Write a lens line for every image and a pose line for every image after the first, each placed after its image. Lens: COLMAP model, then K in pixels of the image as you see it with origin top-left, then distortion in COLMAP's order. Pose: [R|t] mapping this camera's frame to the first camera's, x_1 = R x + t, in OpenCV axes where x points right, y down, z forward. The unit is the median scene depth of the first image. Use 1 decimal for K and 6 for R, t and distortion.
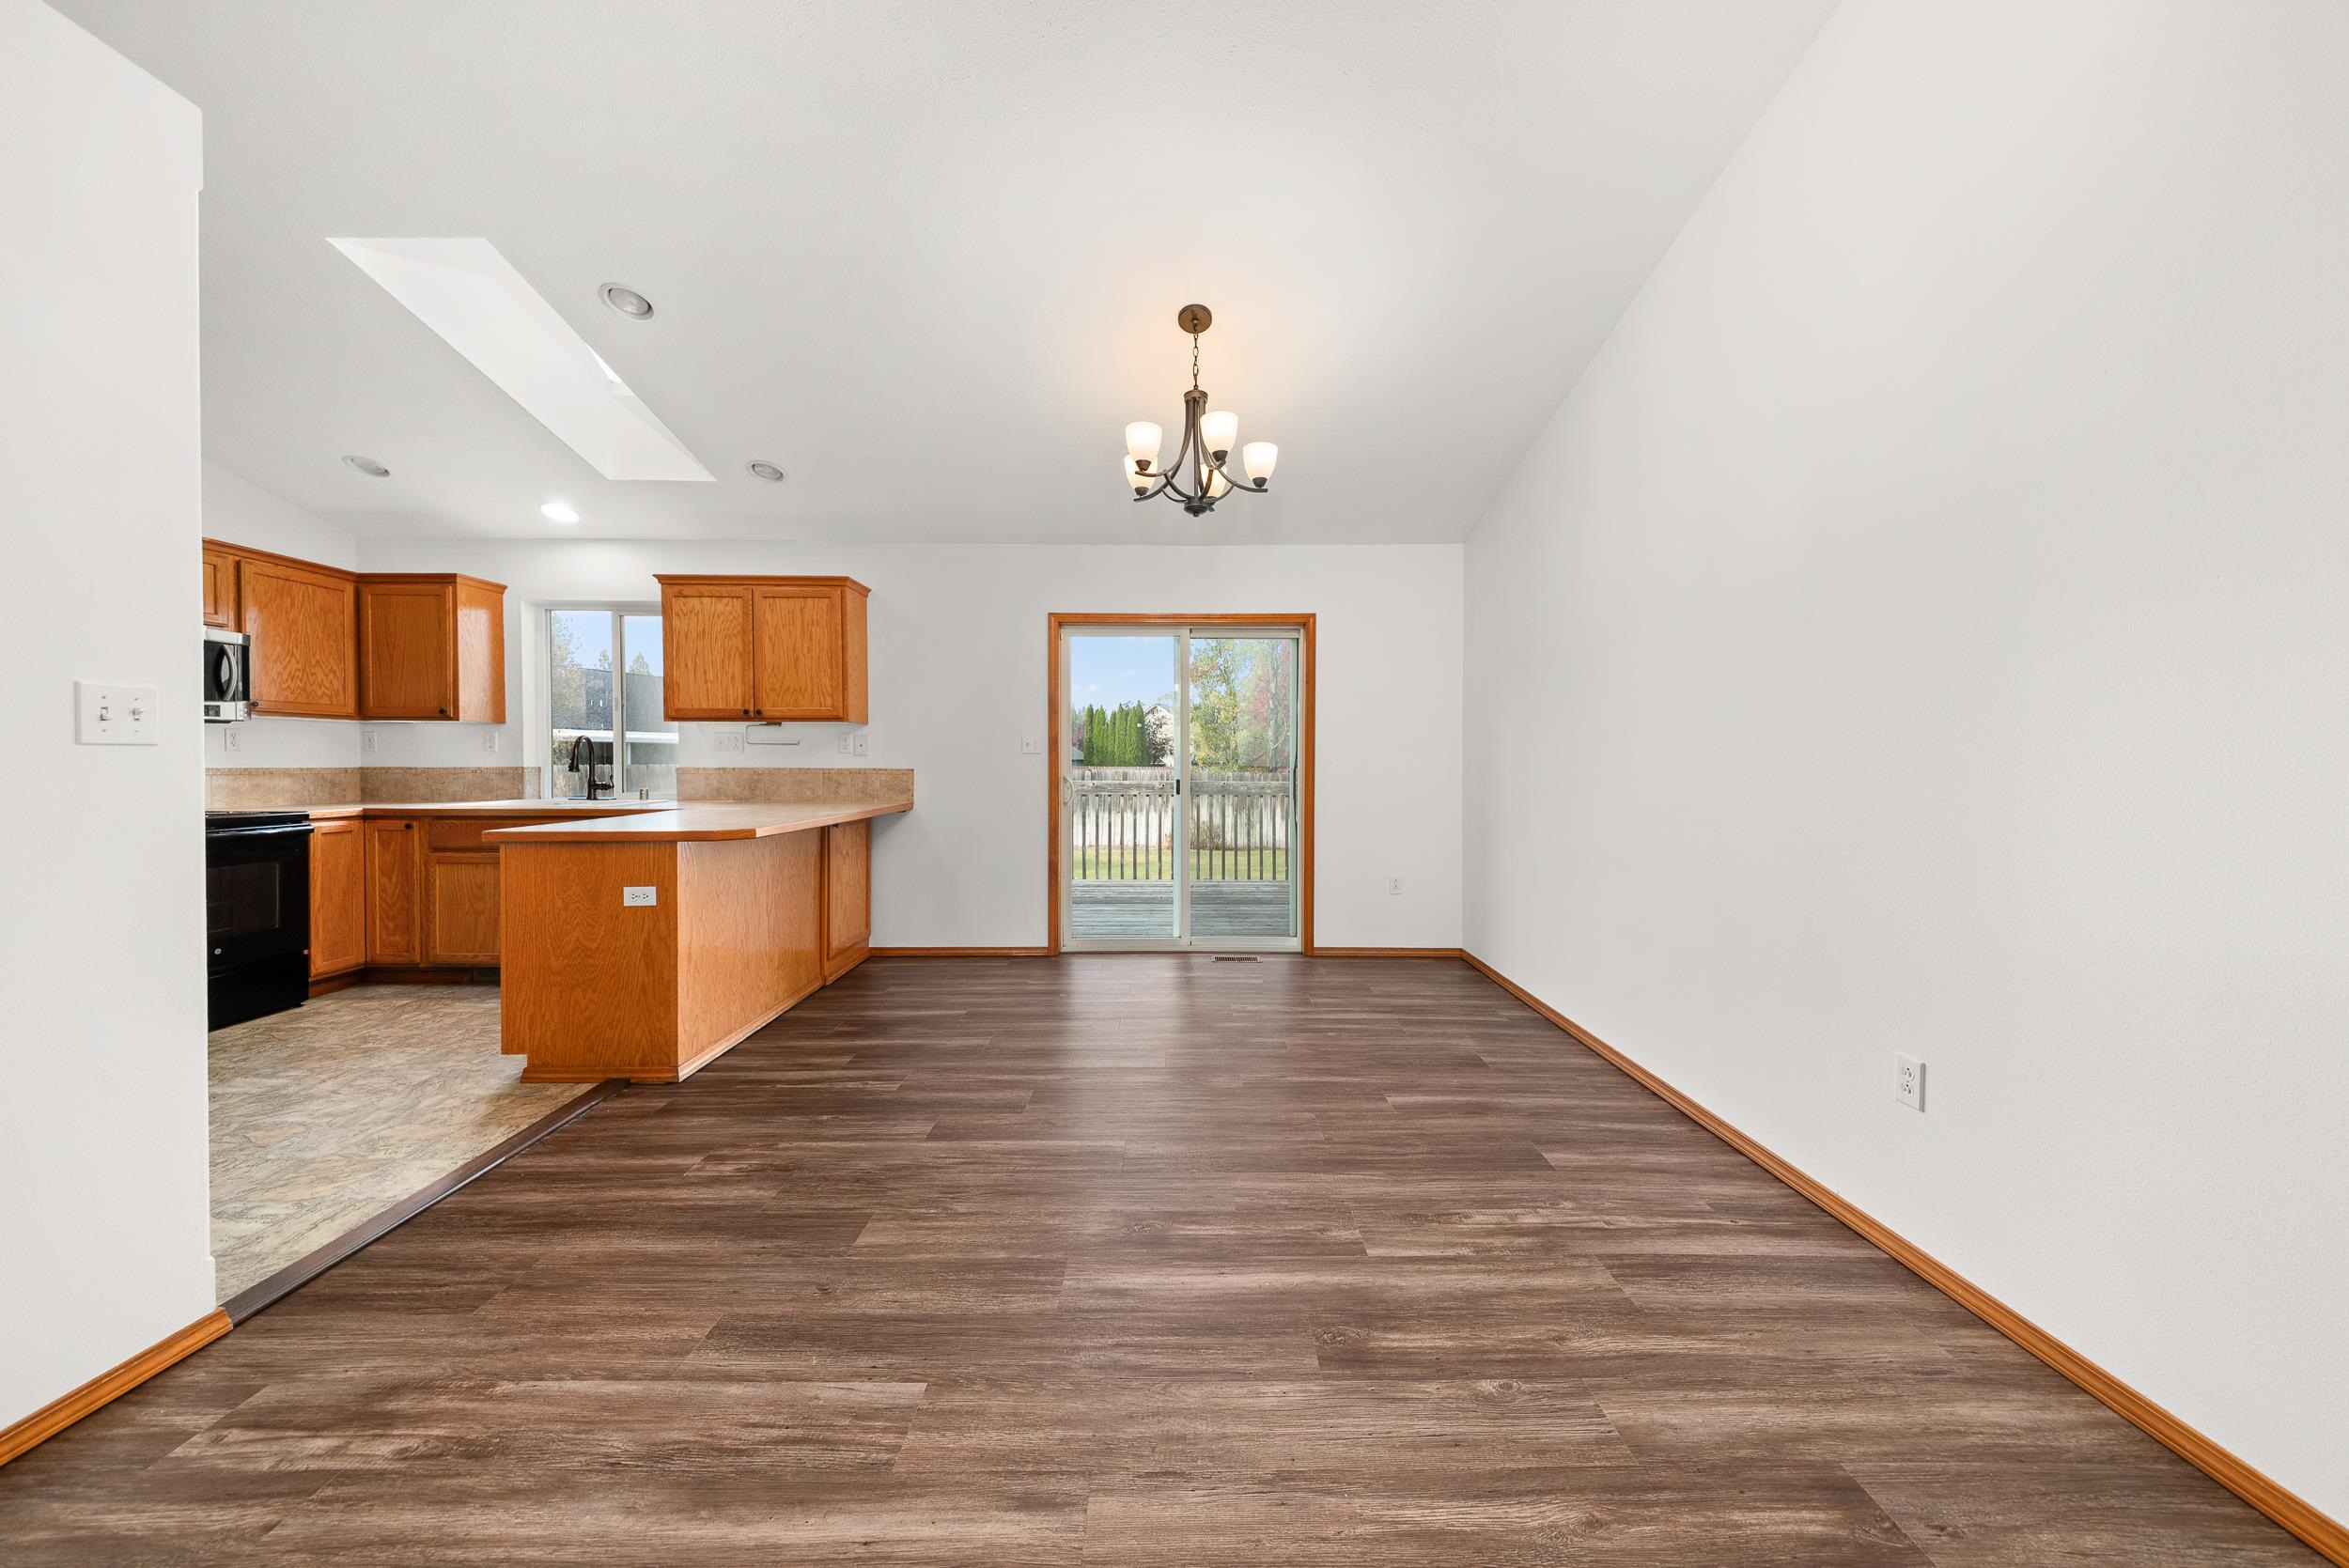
lens RADIAL K [[784.7, 0, 1186.4], [0, 784.7, 771.5], [0, 0, 1]] dist [0.023649, -0.010944]
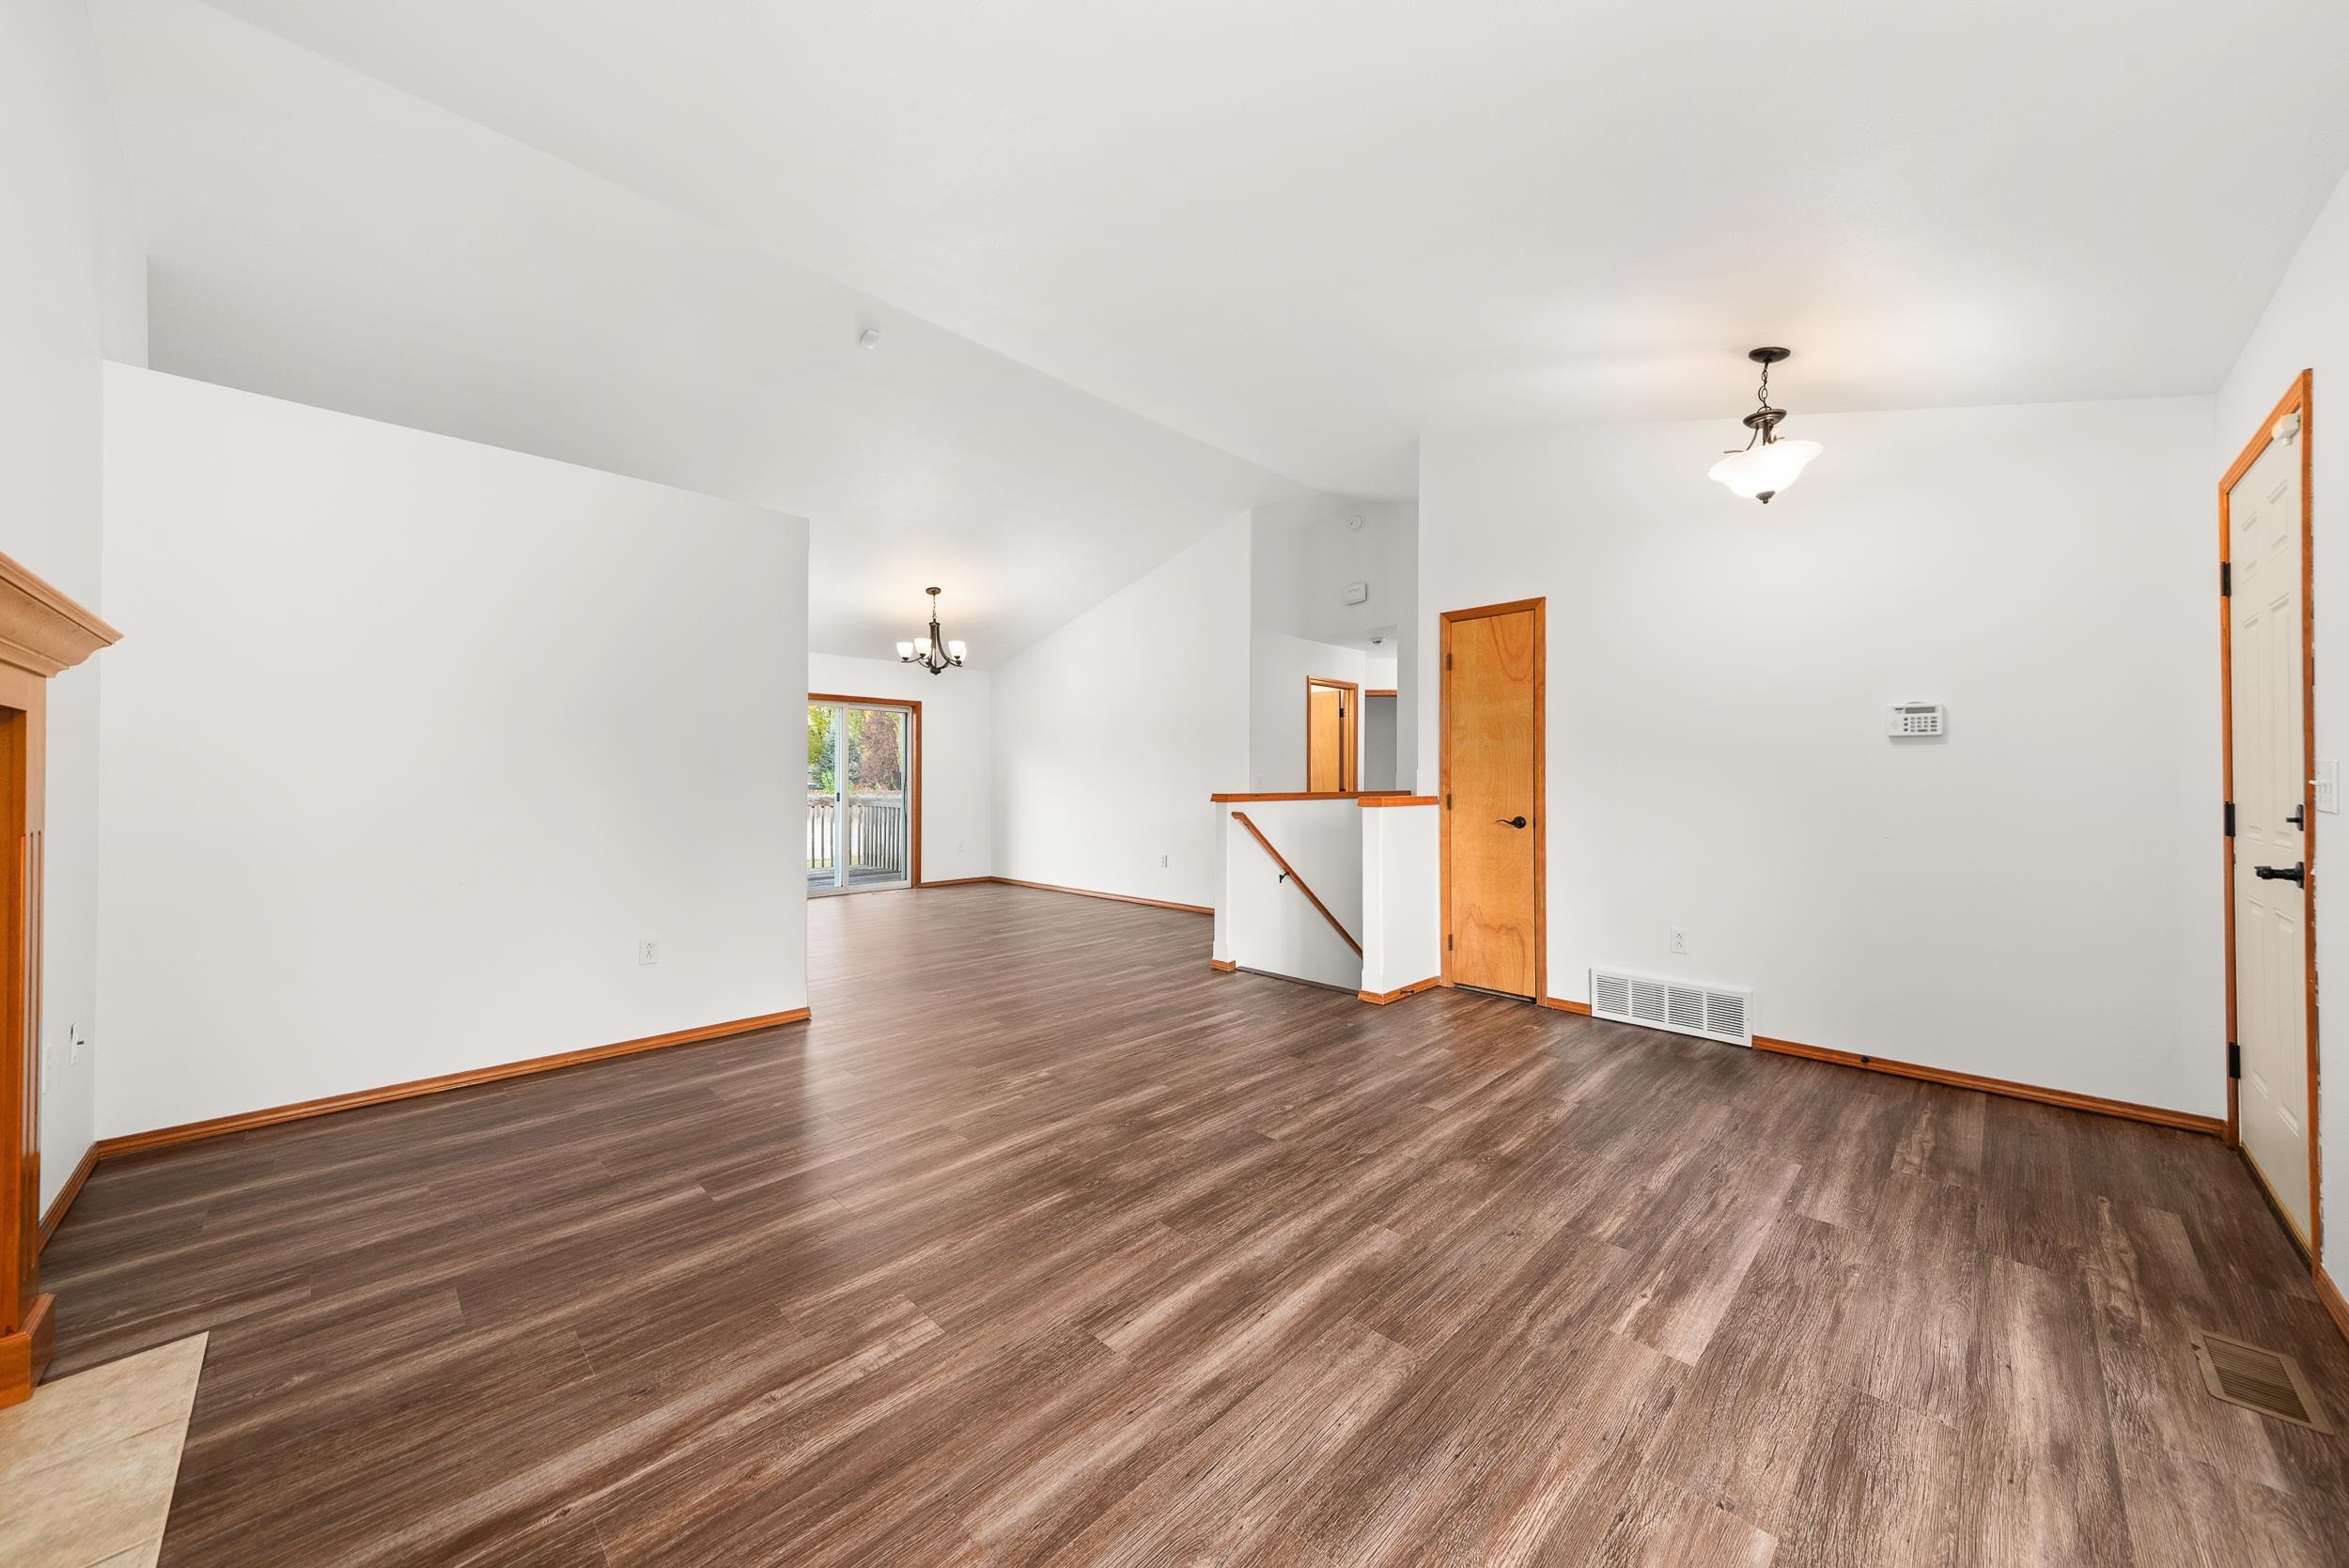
lens RADIAL K [[818.1, 0, 1175.8], [0, 818.1, 775.6], [0, 0, 1]] dist [0.047672, -0.015211]
pose [[0.708395, 0.001348, 0.705815, -0.966565], [0.012294, 0.999823, -0.014249, 0.010606], [-0.705709, 0.018771, 0.708253, -0.969593]]
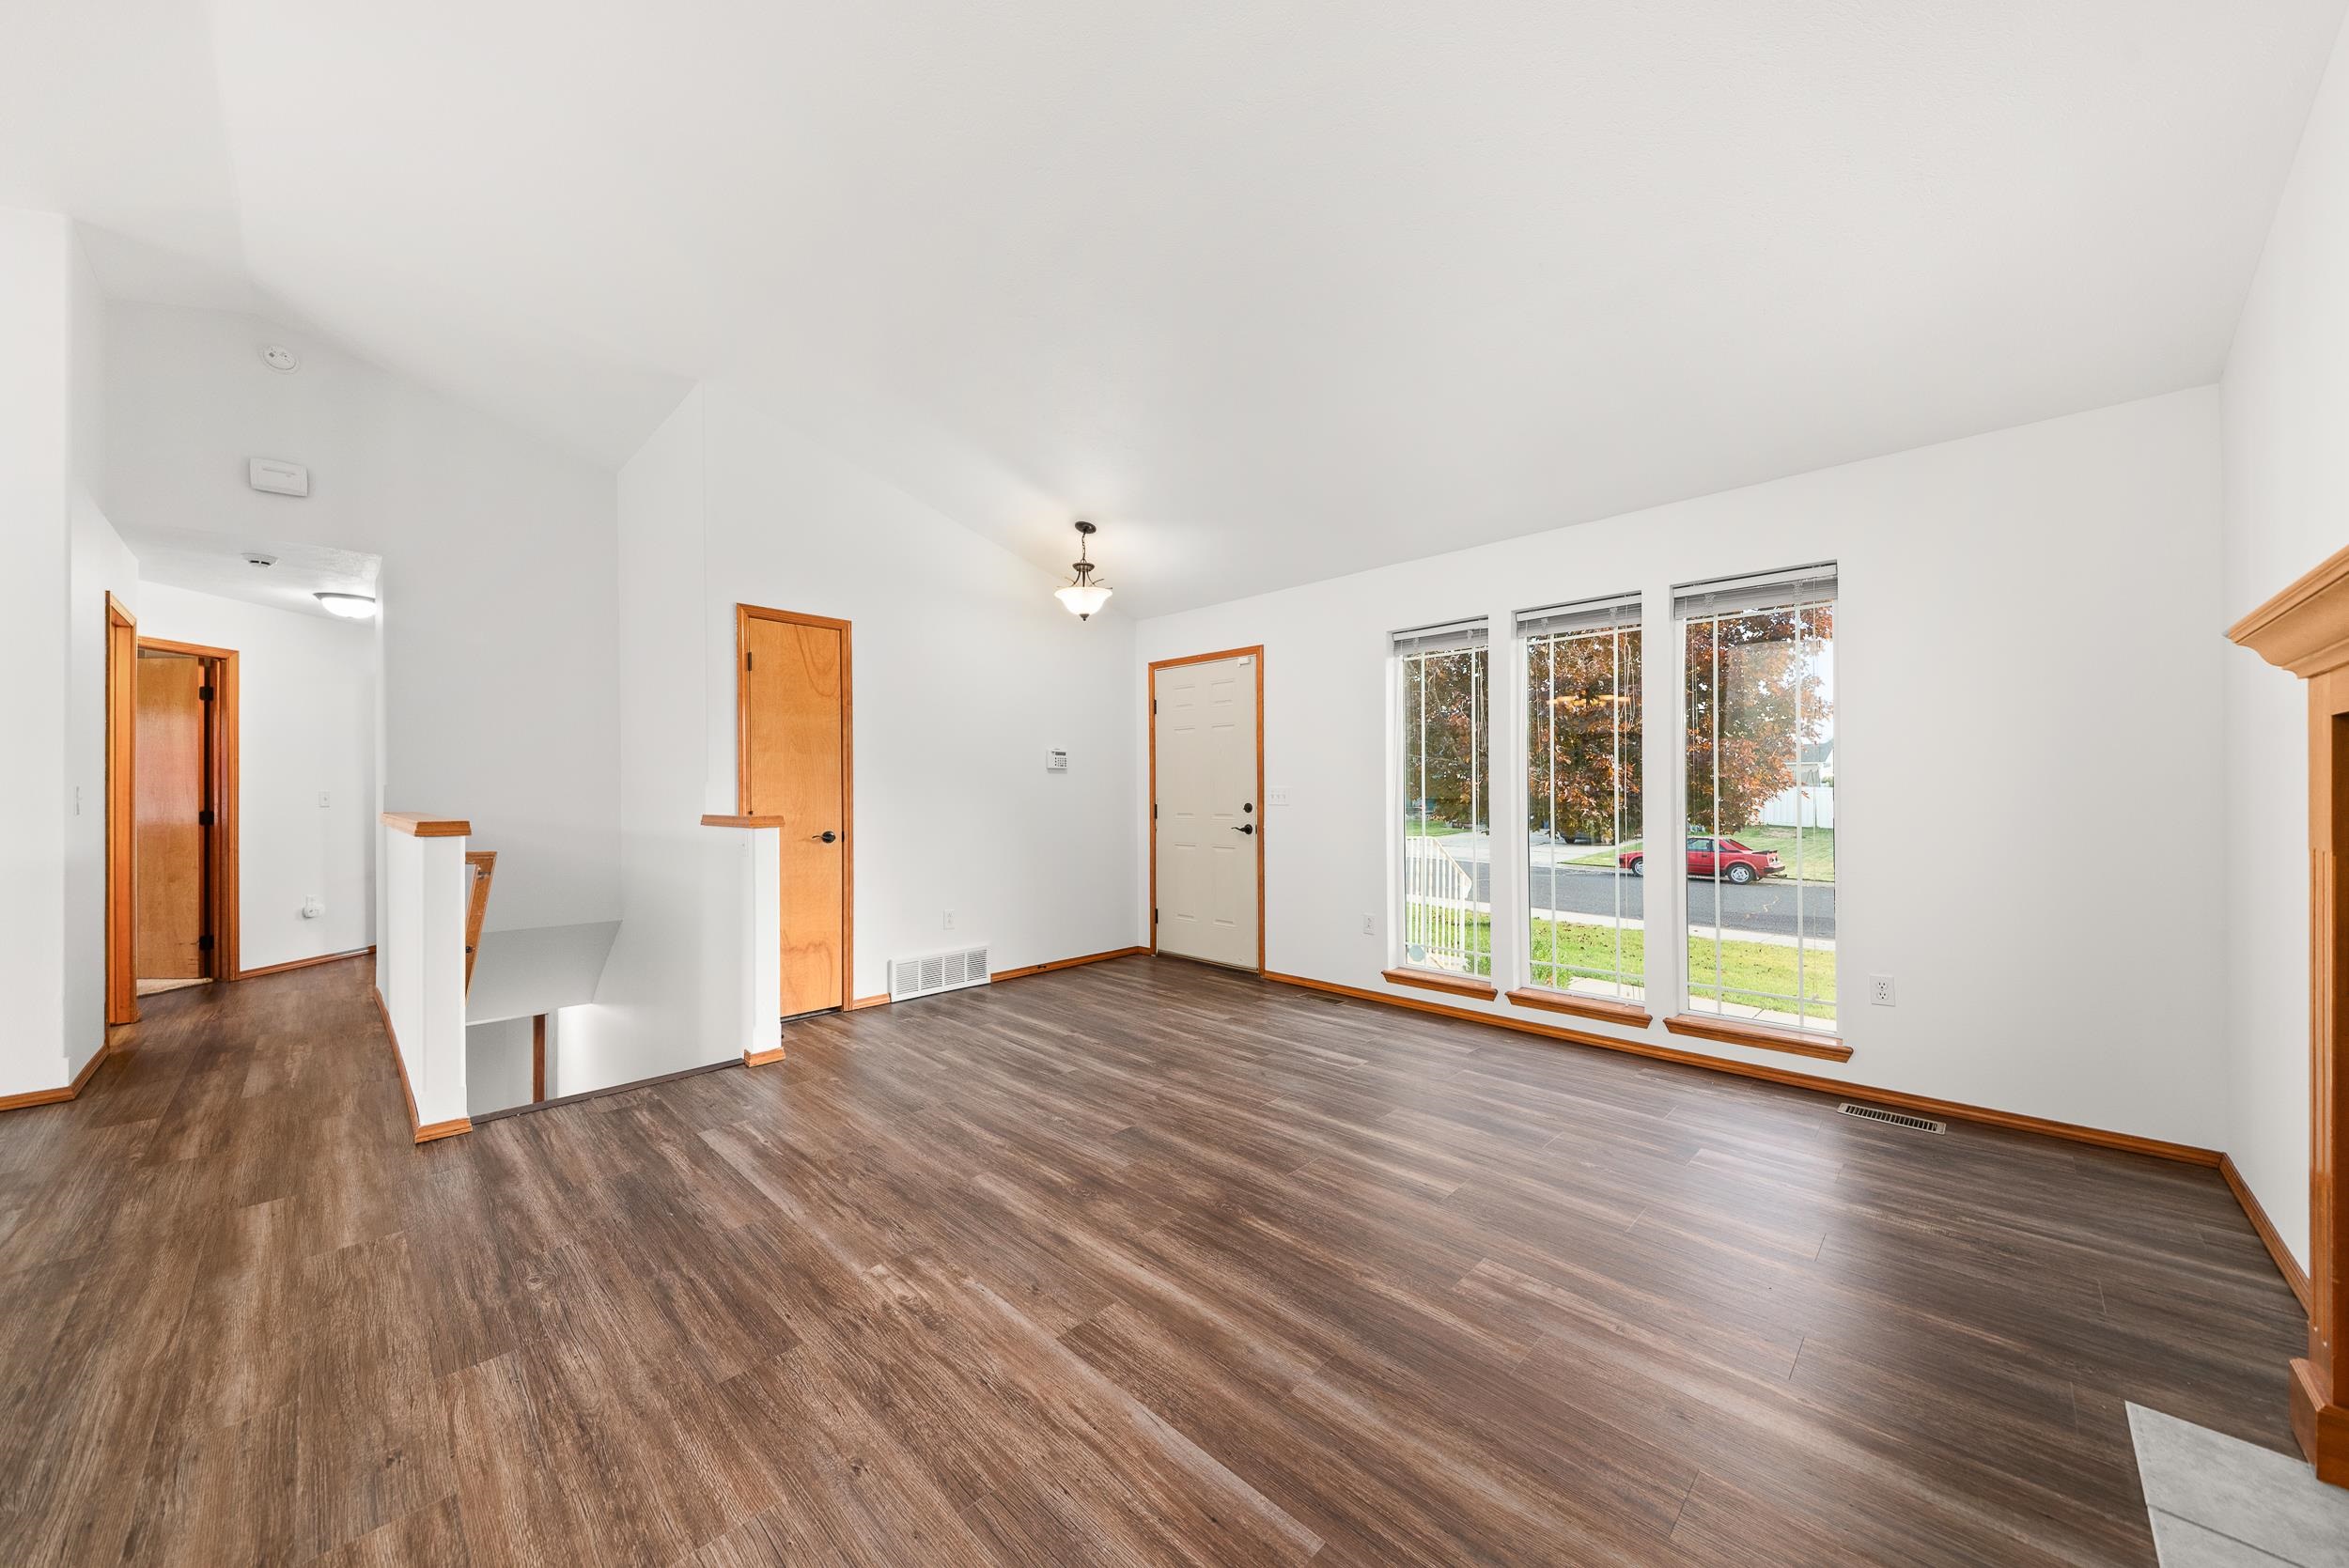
lens RADIAL K [[819.1, 0, 1163.7], [0, 819.1, 782.7], [0, 0, 1]] dist [0.048721, -0.021090]
pose [[-0.703465, 0.008197, 0.710682, -0.975456], [0.011927, 0.999929, 0.000273, -0.006428], [-0.710629, 0.008669, -0.703513, 0.022813]]
